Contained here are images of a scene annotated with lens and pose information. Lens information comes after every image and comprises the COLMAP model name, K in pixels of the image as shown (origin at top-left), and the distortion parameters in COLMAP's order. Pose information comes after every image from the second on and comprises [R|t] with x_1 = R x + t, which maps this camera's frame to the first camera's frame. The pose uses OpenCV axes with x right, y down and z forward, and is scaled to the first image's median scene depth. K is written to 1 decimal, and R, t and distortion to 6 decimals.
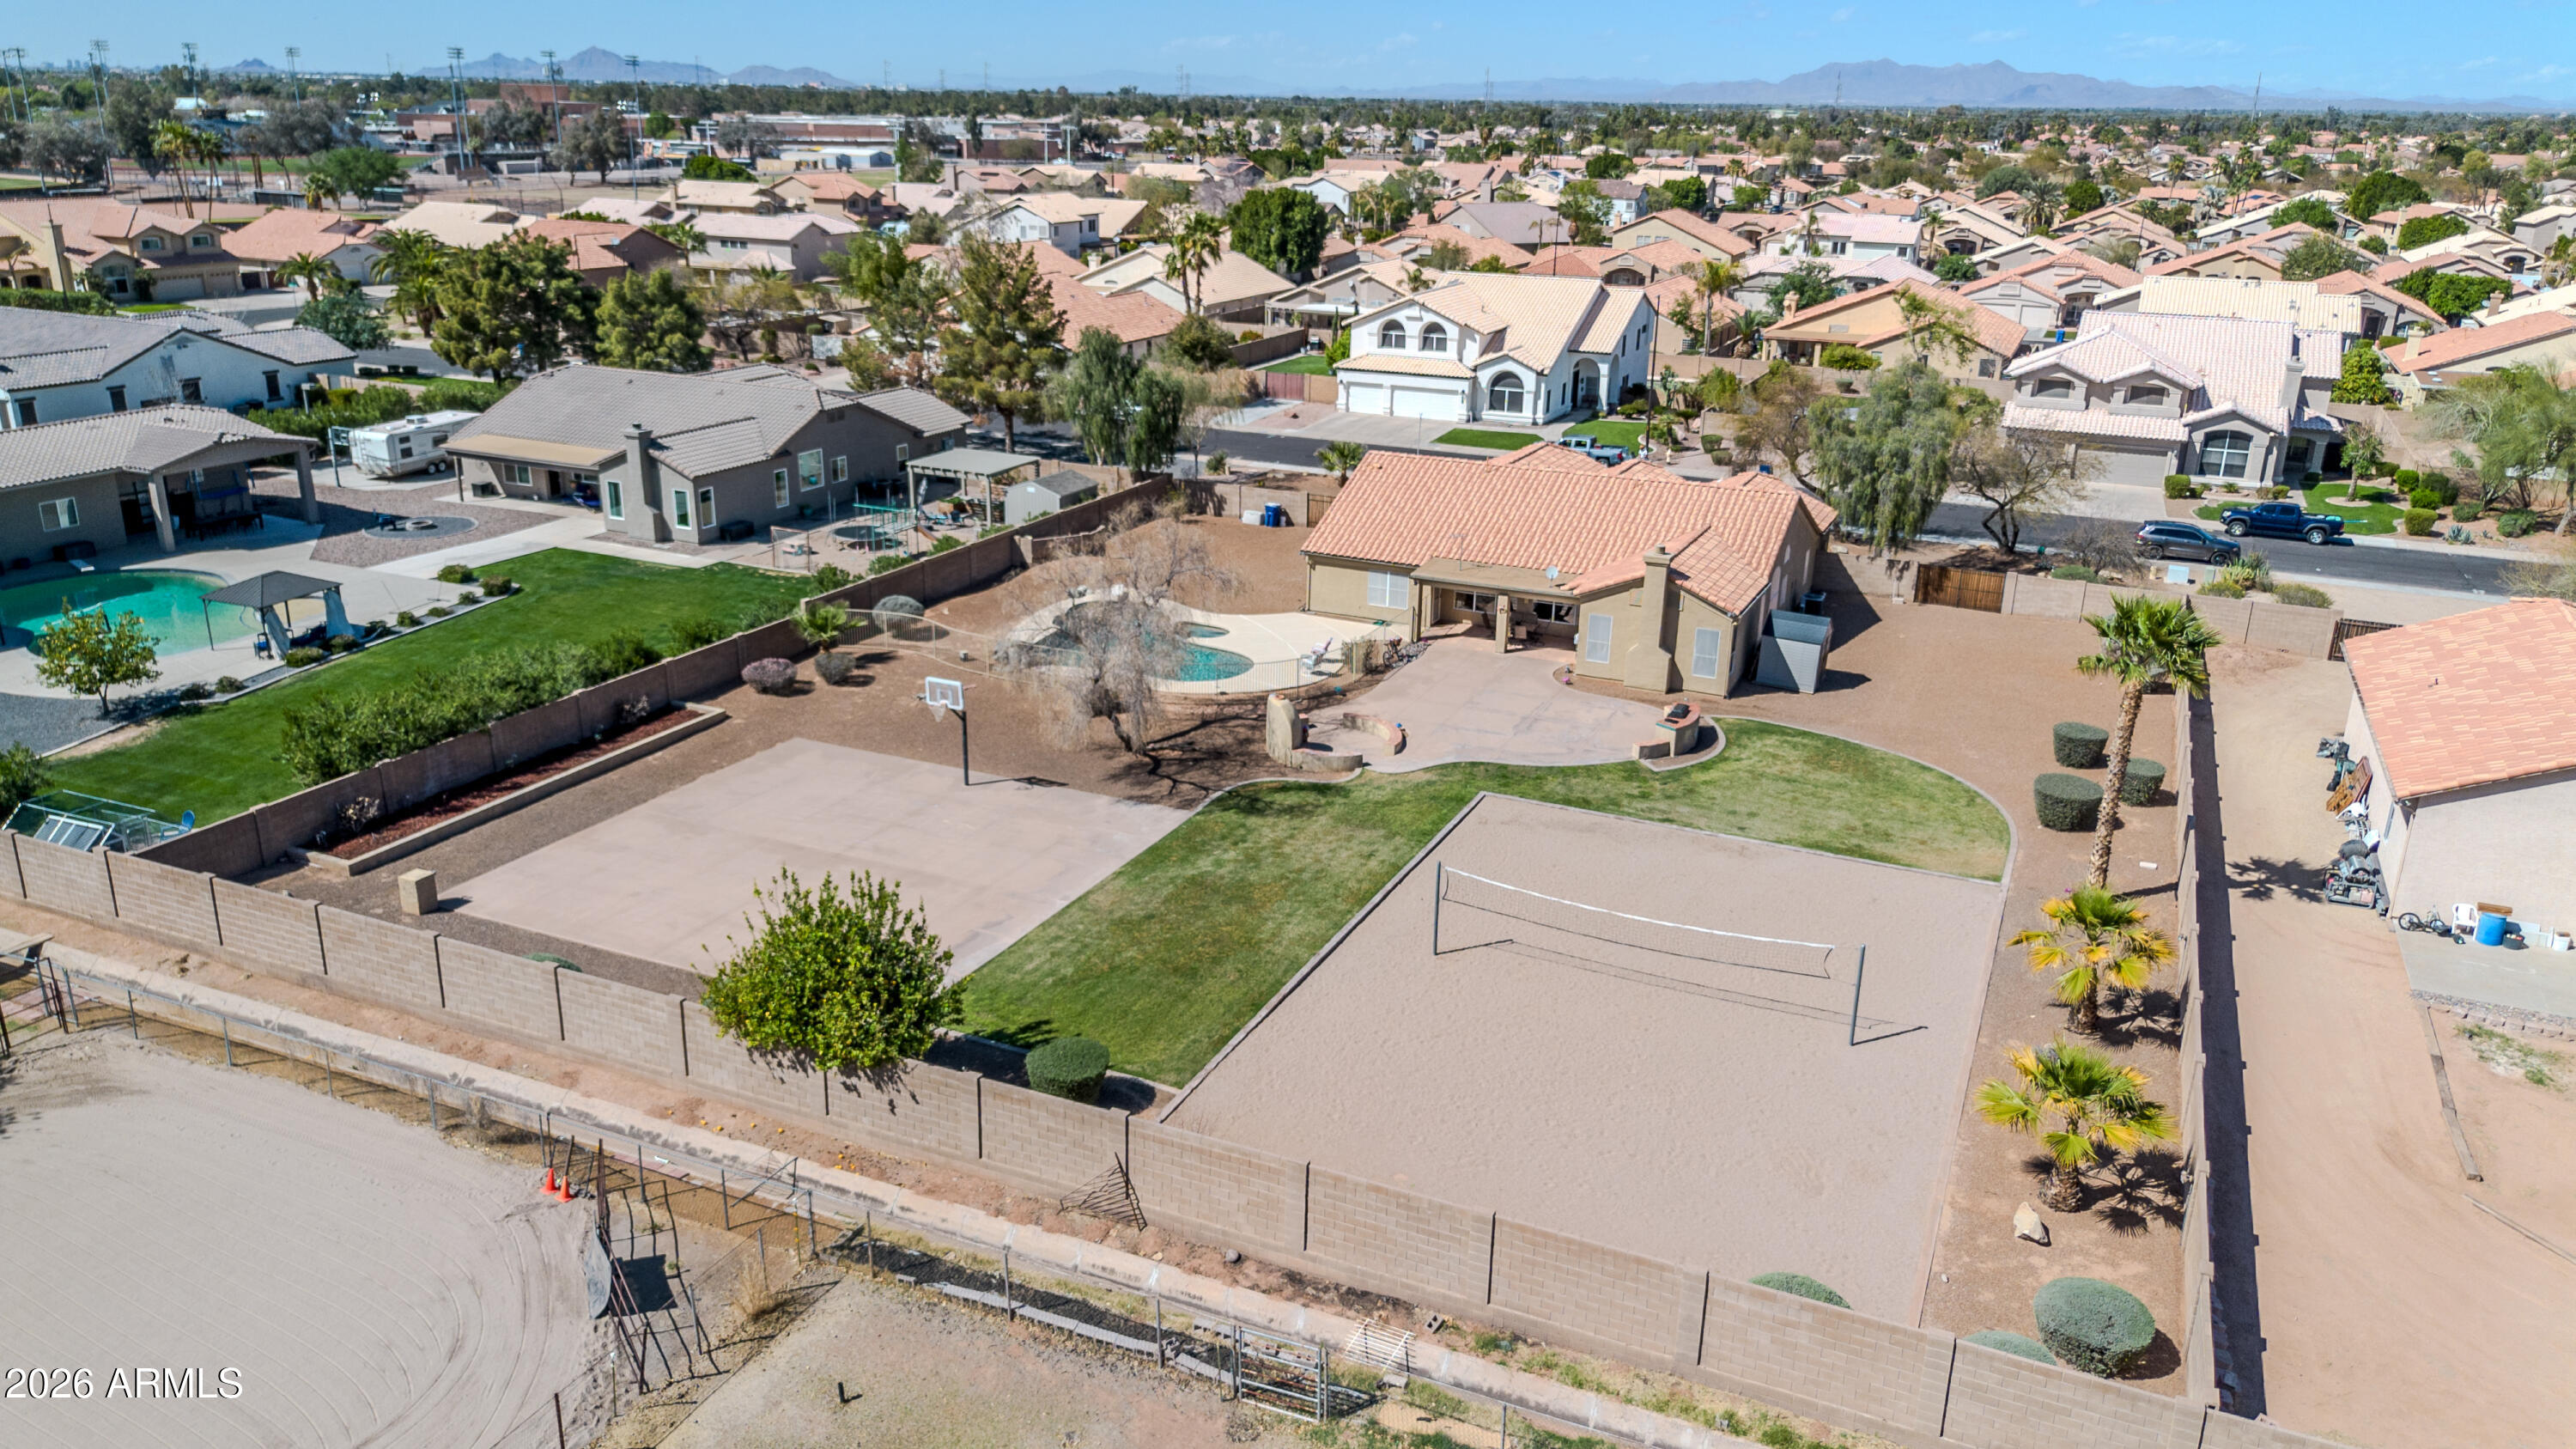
lens RADIAL K [[1838.9, 0, 1288.0], [0, 1838.9, 724.5], [0, 0, 1]] dist [0.076217, -0.080686]
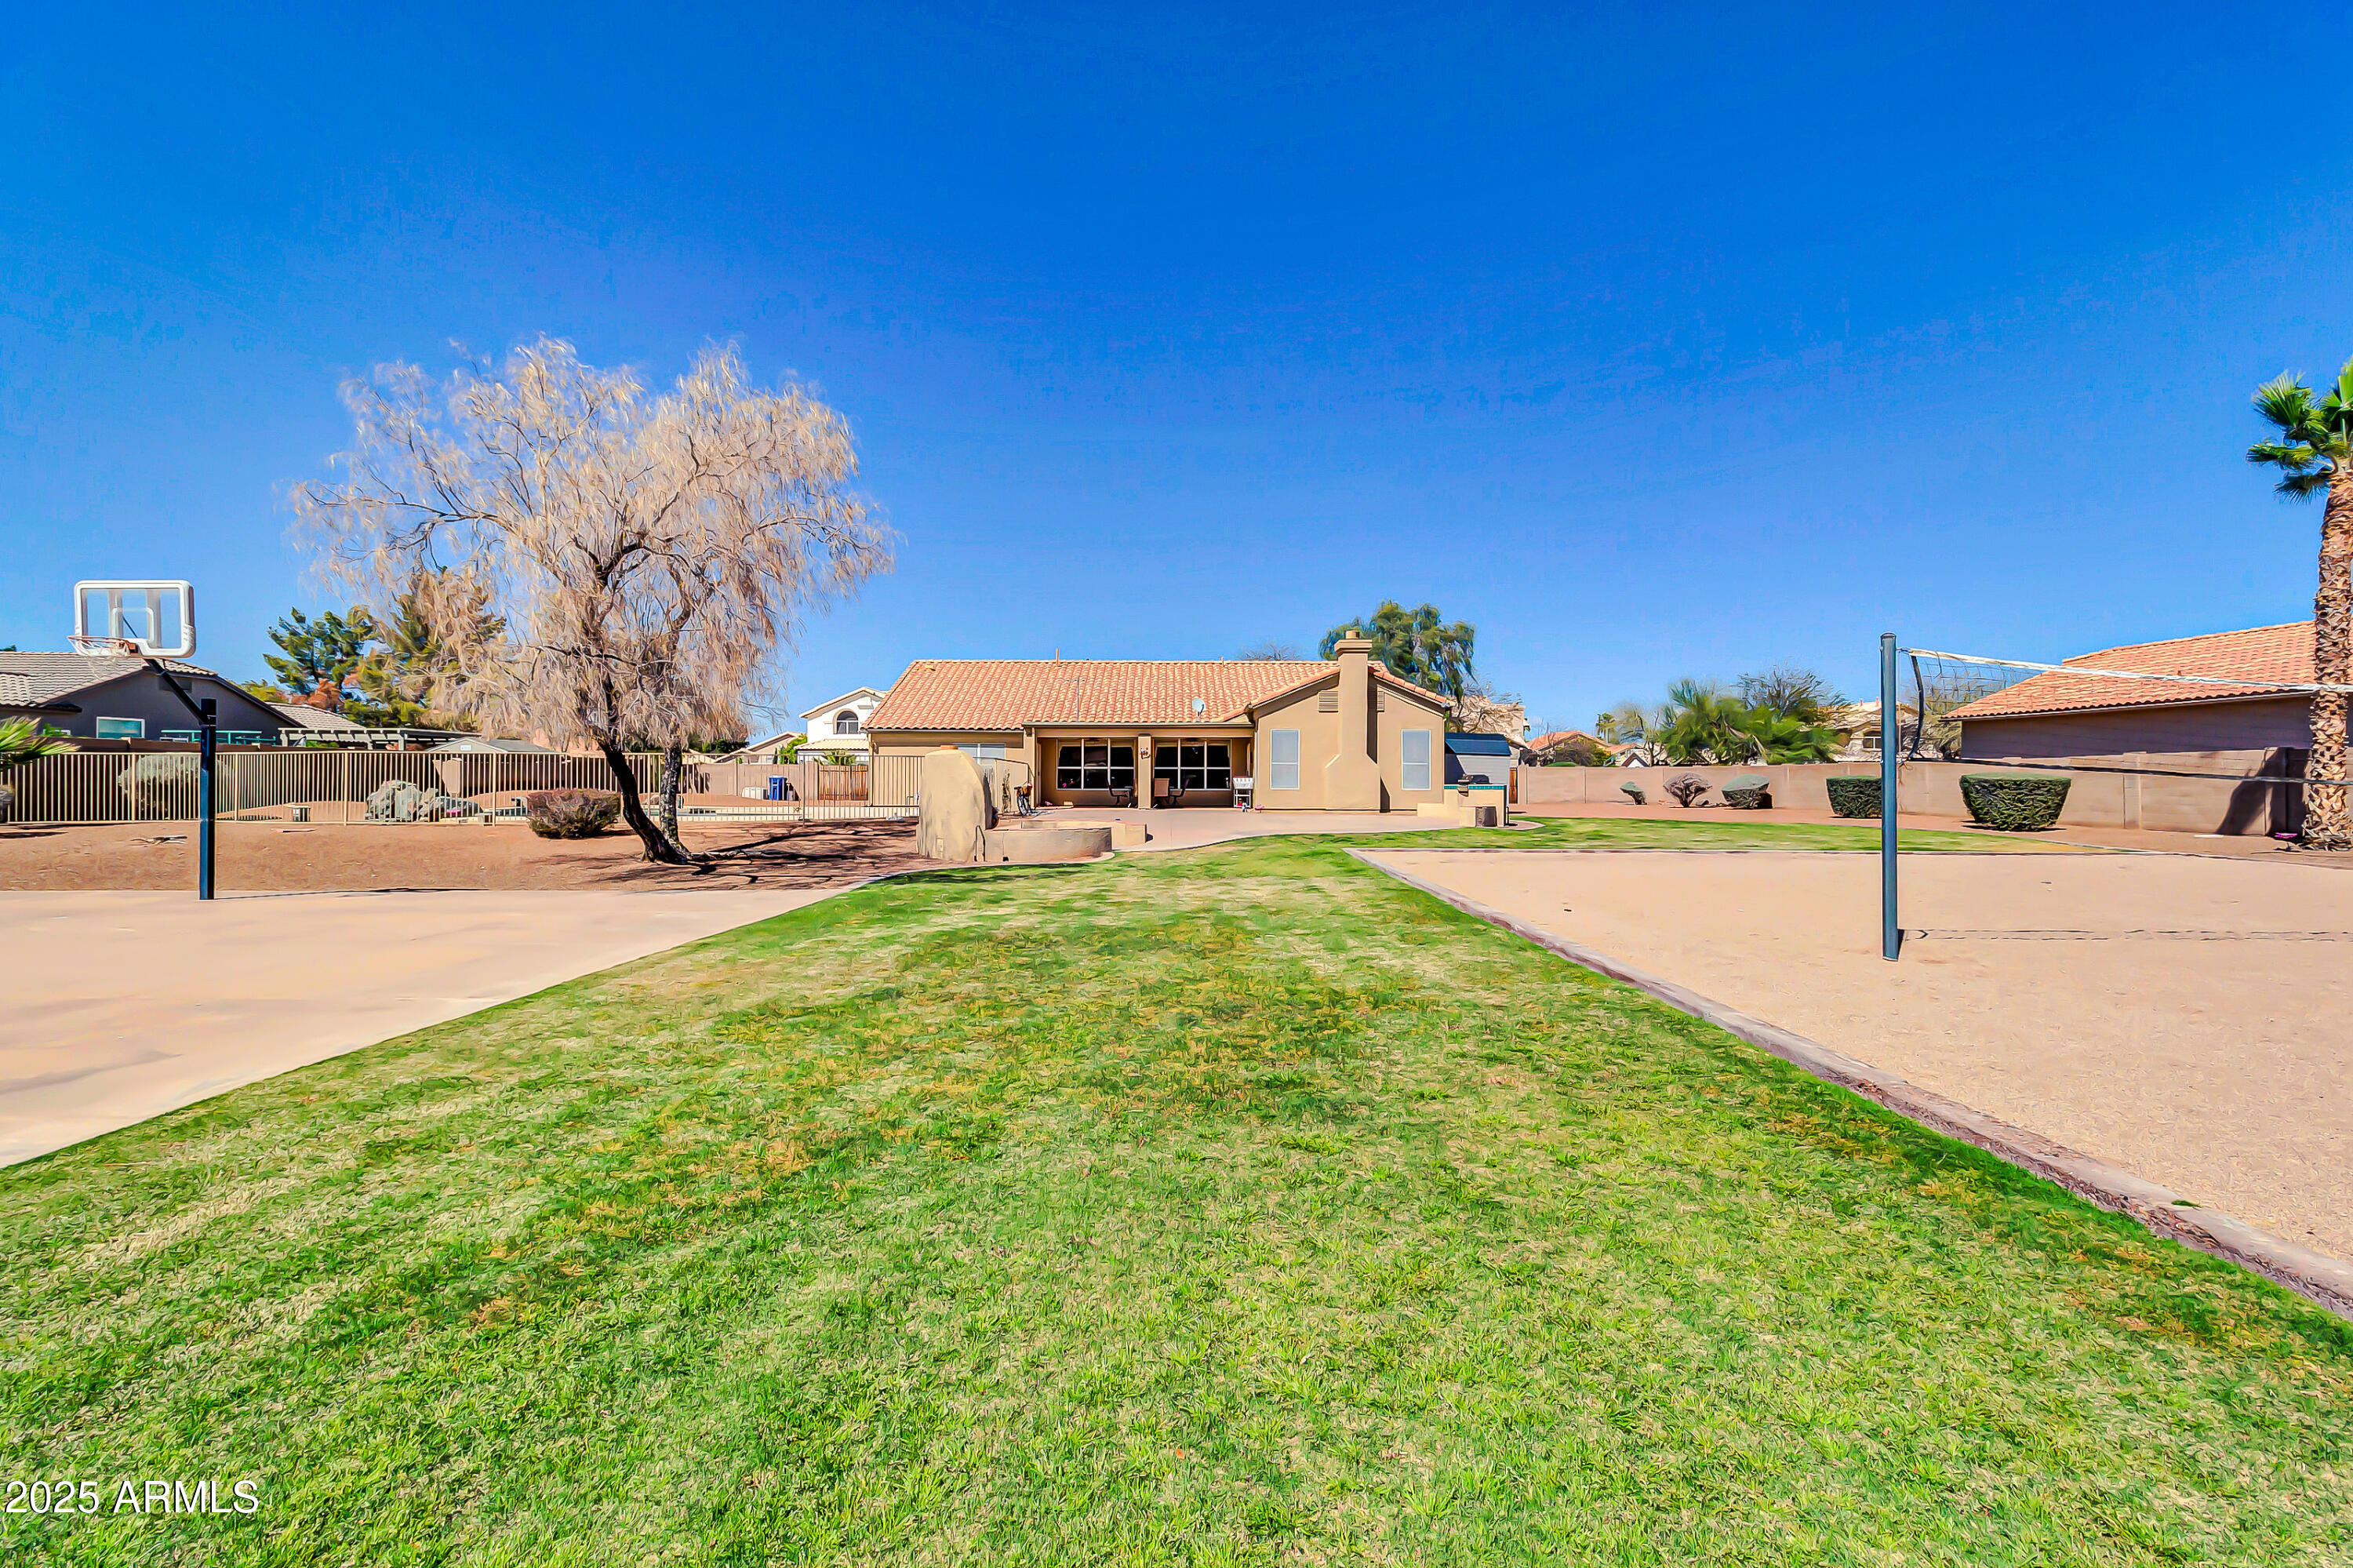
lens RADIAL K [[1081.9, 0, 1176.5], [0, 1081.9, 784.0], [0, 0, 1]] dist [0.001116, -0.000041]
pose [[0.908213, -0.022175, 0.417921, -0.057278], [0.152931, 0.947121, -0.282090, 0.070653], [-0.389566, 0.320111, 0.863578, 0.484132]]
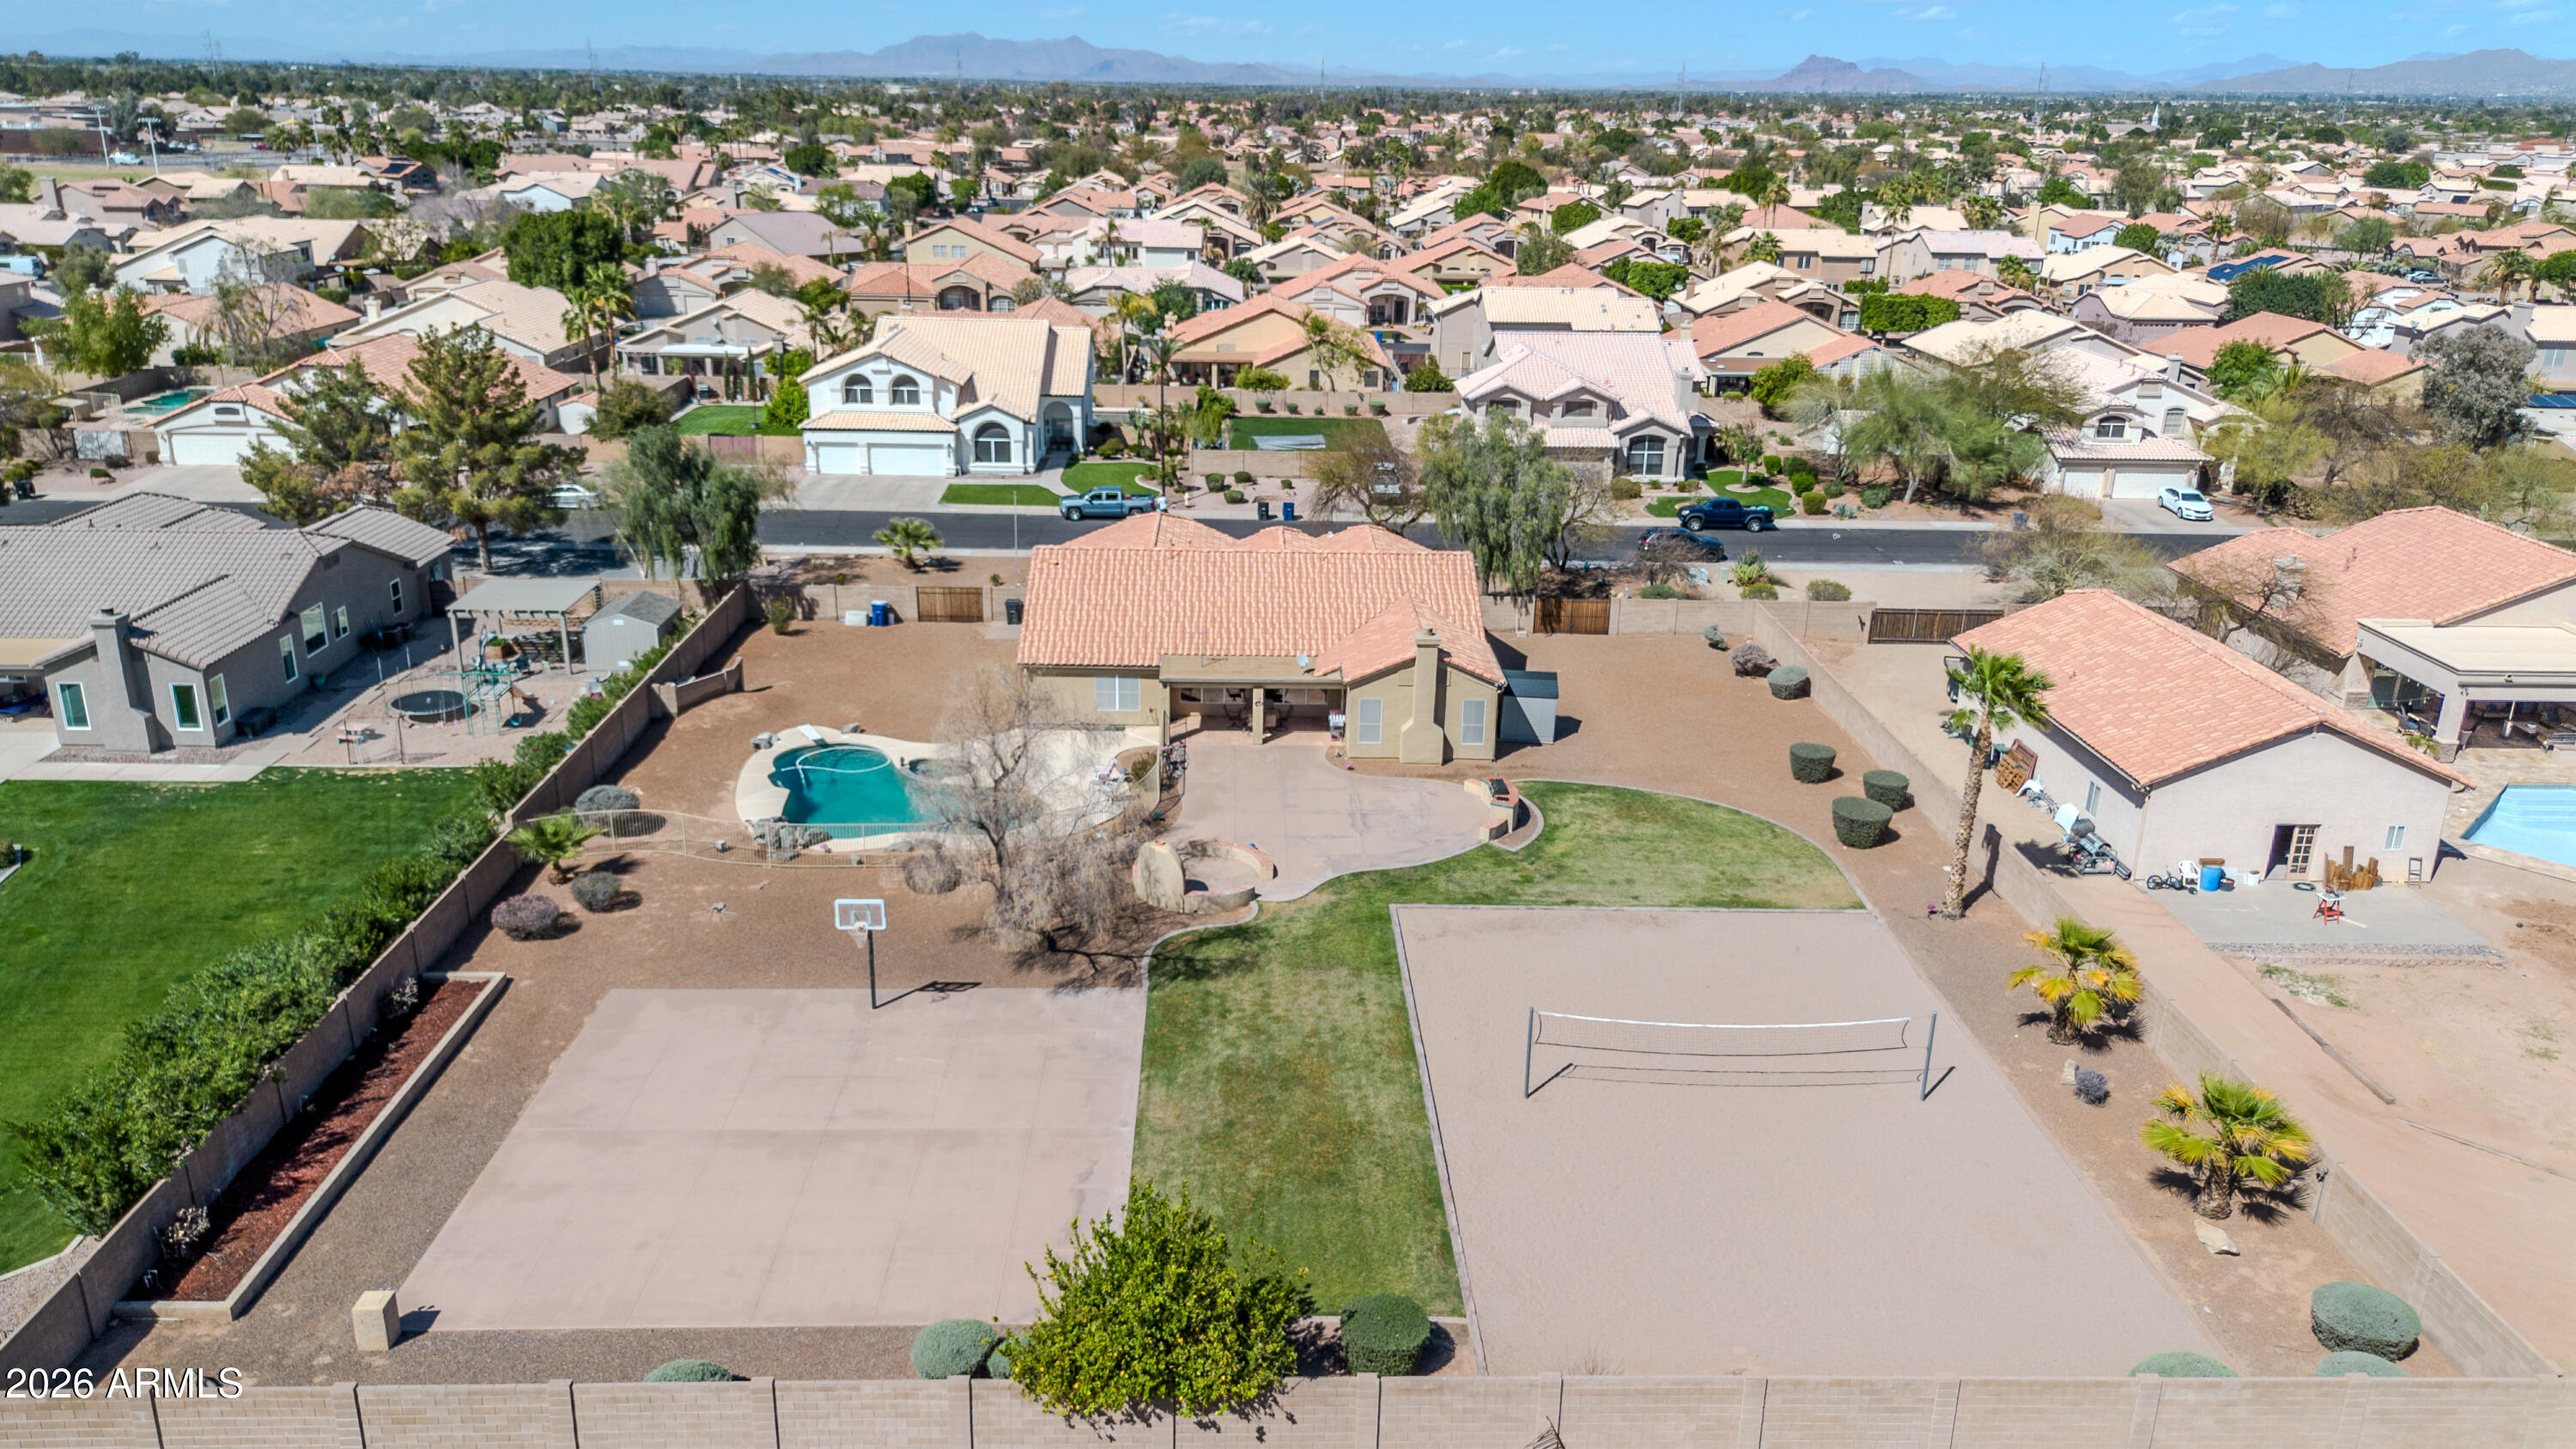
lens RADIAL K [[1840.7, 0, 1290.7], [0, 1840.7, 720.1], [0, 0, 1]] dist [0.071776, -0.075393]
pose [[0.895926, -0.146418, 0.419378, -0.235719], [0.141044, 0.989026, 0.043984, -0.077704], [-0.421216, 0.019744, 0.906745, 0.075003]]
